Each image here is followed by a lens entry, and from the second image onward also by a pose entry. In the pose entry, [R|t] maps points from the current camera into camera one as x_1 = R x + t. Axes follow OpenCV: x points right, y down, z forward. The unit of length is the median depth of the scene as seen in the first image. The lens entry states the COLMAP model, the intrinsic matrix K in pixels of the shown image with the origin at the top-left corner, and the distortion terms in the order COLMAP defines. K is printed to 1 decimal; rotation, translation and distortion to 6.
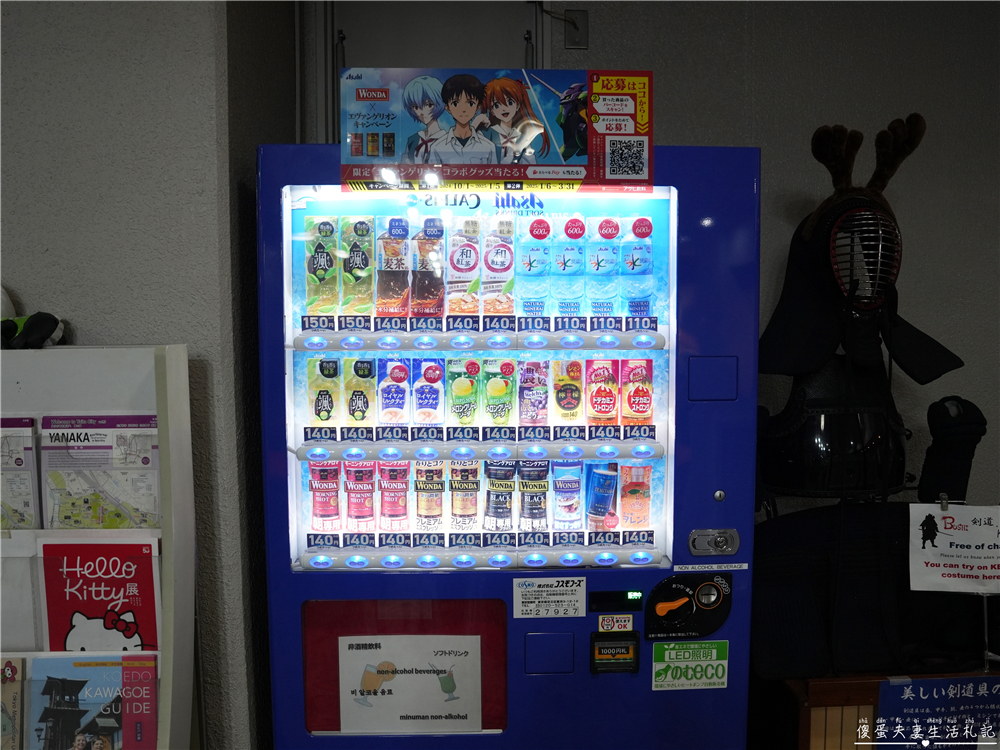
lens RADIAL K [[782.5, 0, 504.3], [0, 782.5, 377.4], [0, 0, 1]] dist [-0.096816, 0.064952]
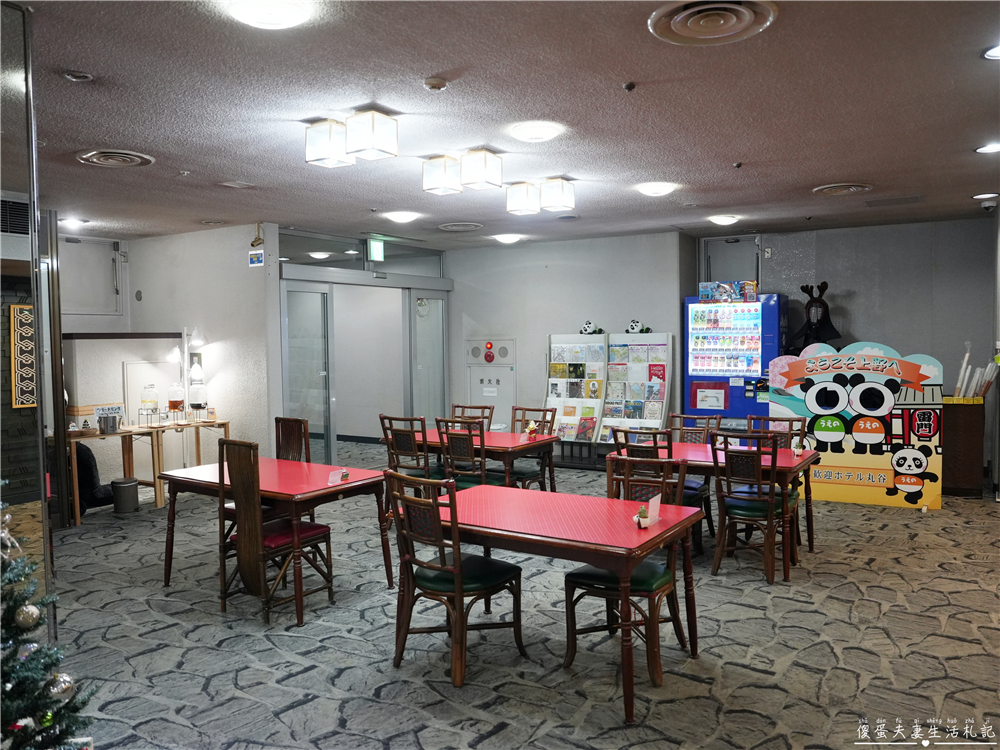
lens RADIAL K [[782.5, 0, 501.8], [0, 782.5, 375.5], [0, 0, 1]] dist [-0.096816, 0.064952]
pose [[0.834217, 0.024465, -0.550894, 1.589663], [-0.036738, 0.999262, -0.011255, 0.356299], [0.550211, 0.029628, 0.834500, -4.147202]]
